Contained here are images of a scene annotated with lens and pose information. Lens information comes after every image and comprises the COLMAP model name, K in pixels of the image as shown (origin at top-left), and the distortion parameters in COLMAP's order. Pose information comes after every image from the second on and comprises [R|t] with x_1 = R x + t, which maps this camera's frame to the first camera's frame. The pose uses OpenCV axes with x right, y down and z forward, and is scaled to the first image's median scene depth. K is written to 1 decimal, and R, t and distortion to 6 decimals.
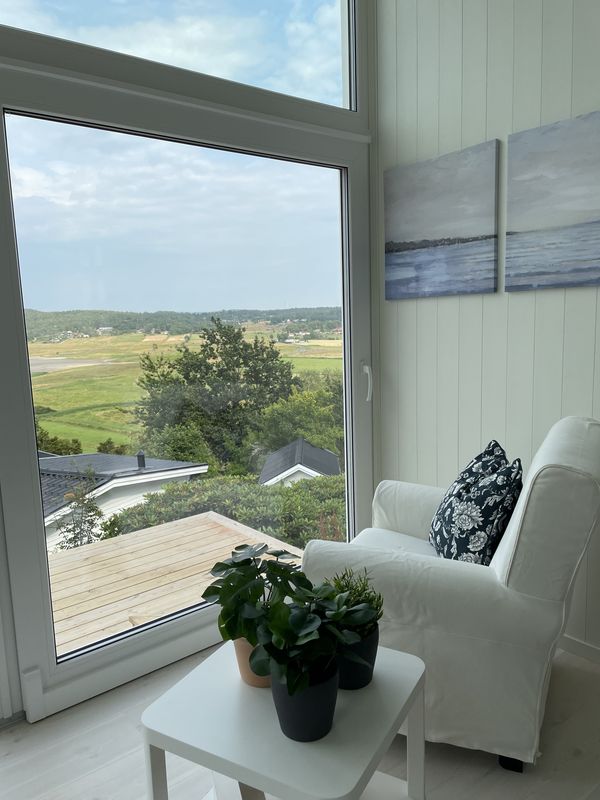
lens RADIAL K [[605.4, 0, 303.6], [0, 605.4, 402.1], [0, 0, 1]] dist [0.094104, -0.114007]
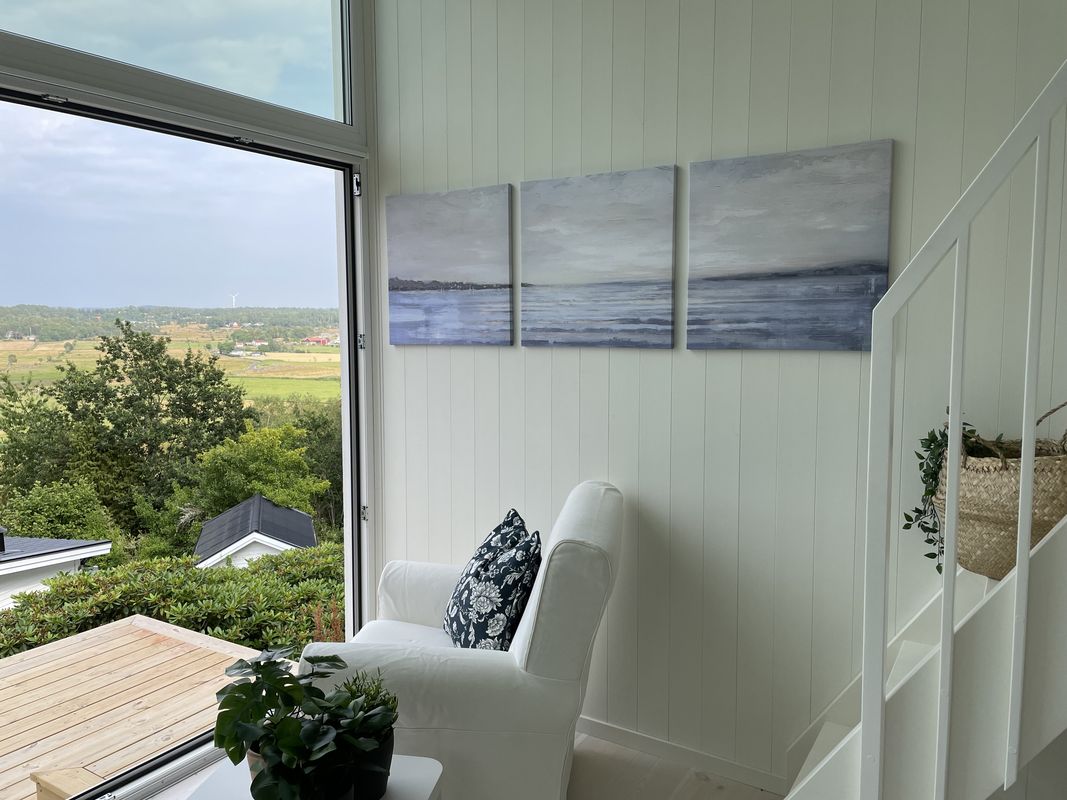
lens RADIAL K [[807.5, 0, 537.6], [0, 807.5, 394.5], [0, 0, 1]] dist [0.094104, -0.114007]
pose [[0.946252, 0.000854, 0.323429, -0.036401], [0.016505, 0.998566, -0.050926, -0.037502], [-0.323009, 0.053527, 0.944881, -0.133196]]
